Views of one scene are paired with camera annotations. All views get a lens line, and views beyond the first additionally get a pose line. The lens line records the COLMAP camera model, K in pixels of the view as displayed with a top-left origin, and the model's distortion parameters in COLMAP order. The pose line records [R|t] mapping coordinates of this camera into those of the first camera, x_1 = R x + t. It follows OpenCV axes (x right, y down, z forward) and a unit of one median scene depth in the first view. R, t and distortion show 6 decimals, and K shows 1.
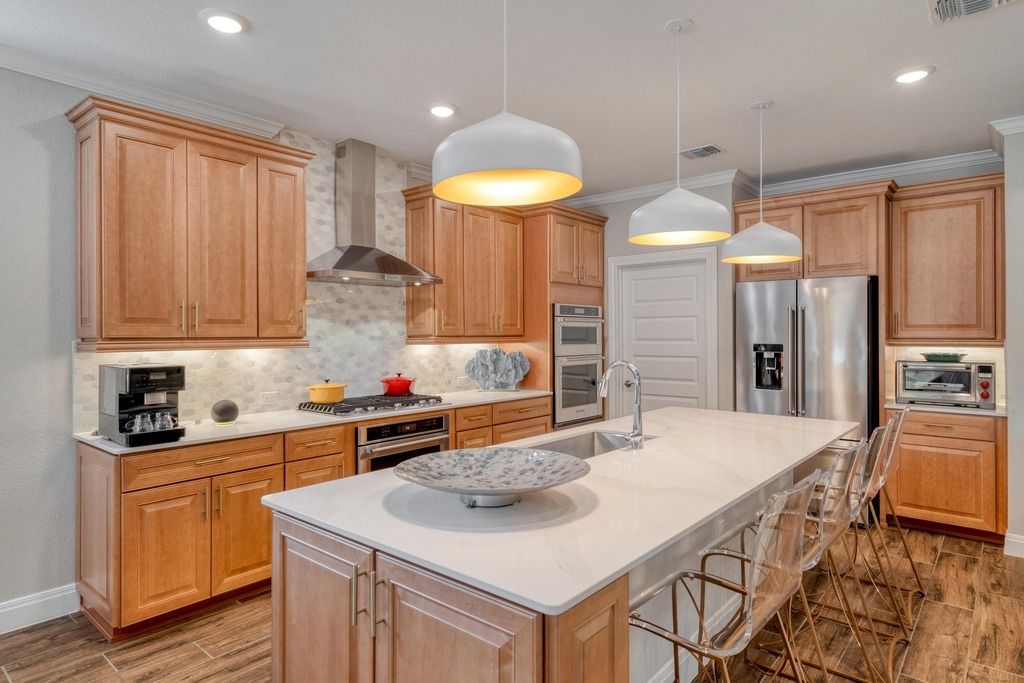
lens RADIAL K [[584.0, 0, 508.1], [0, 584.0, 328.8], [0, 0, 1]] dist [-0.001636, -0.000445]
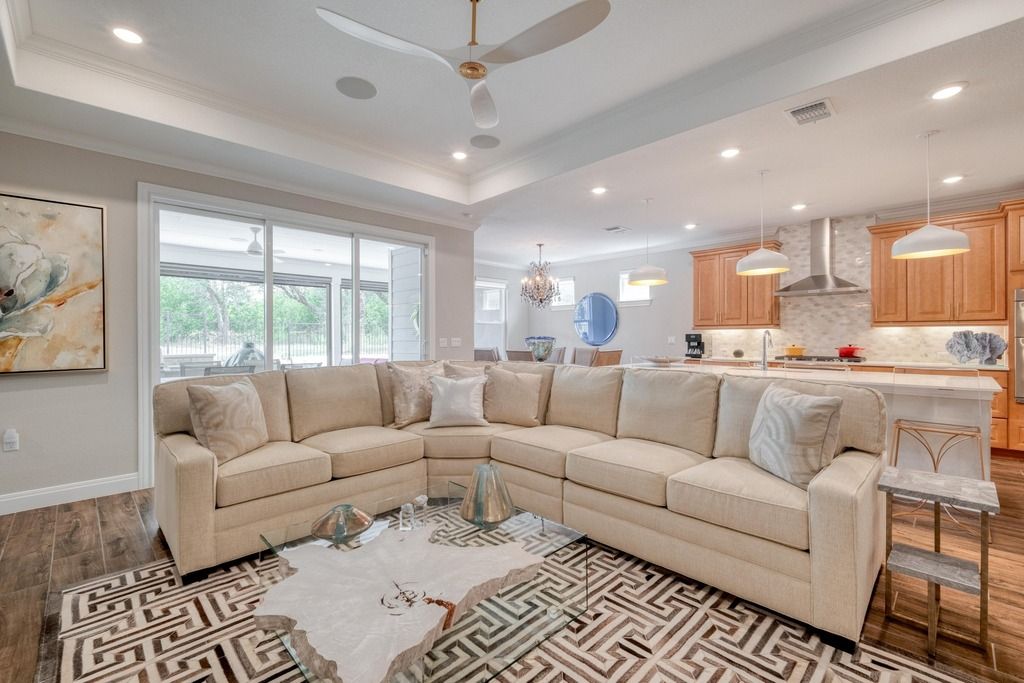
lens RADIAL K [[444.0, 0, 507.2], [0, 444.0, 335.9], [0, 0, 1]] dist [-0.001111, -0.000711]
pose [[-0.094842, -0.002006, -0.995490, 1.238724], [0.008465, 0.999960, -0.002821, 0.048079], [0.995456, -0.008695, -0.094822, 0.137443]]
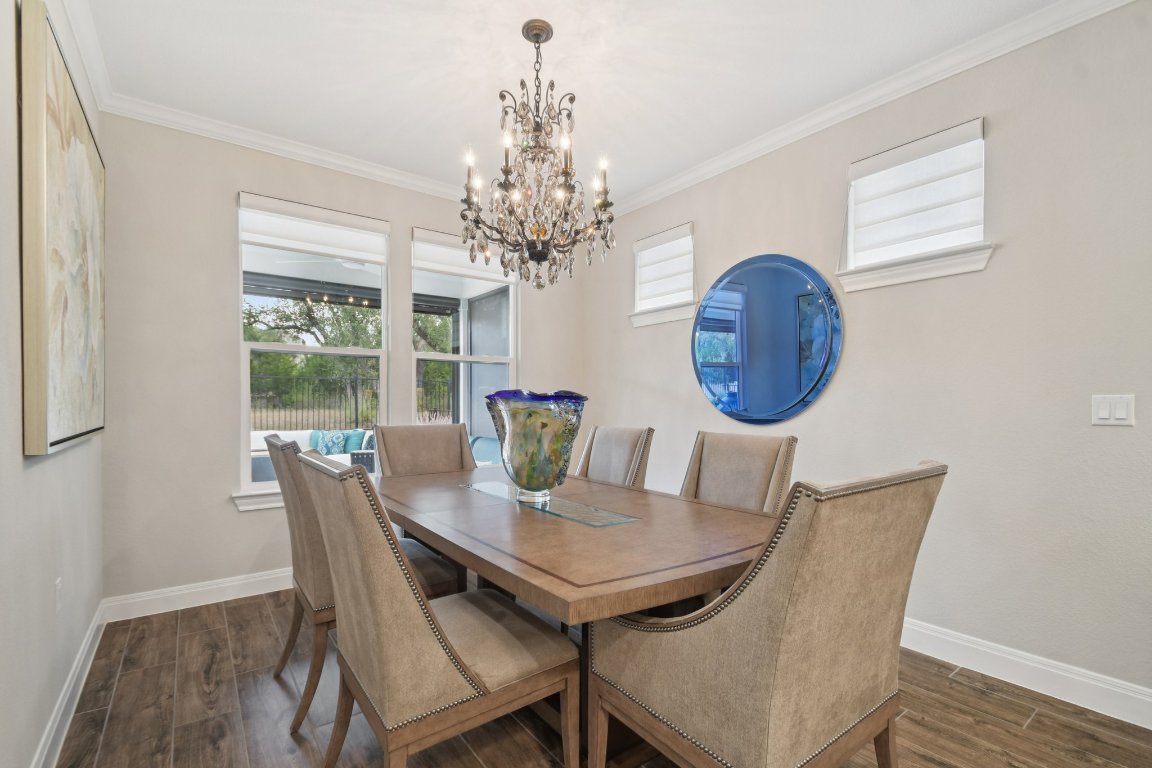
lens RADIAL K [[513.9, 0, 578.1], [0, 513.9, 403.8], [0, 0, 1]] dist [0.002266, -0.009879]
pose [[-0.228131, 0.004234, -0.973621, -0.047521], [0.007991, 0.999965, 0.002476, 0.057219], [0.973598, -0.007215, -0.228157, 0.263151]]
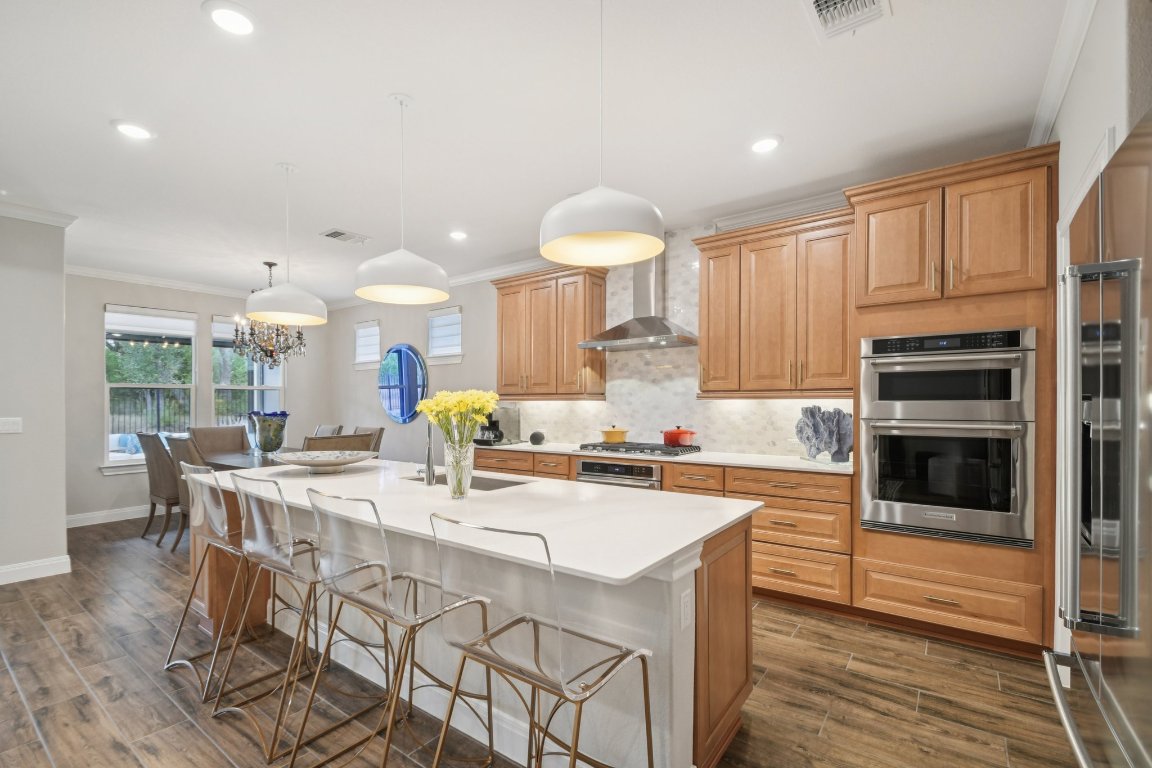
lens RADIAL K [[513.9, 0, 578.1], [0, 513.9, 403.8], [0, 0, 1]] dist [0.002266, -0.009879]
pose [[0.068872, 0.003034, -0.997621, 0.780597], [0.010509, 0.999938, 0.003766, 0.030600], [0.997570, -0.010743, 0.068836, 0.780815]]
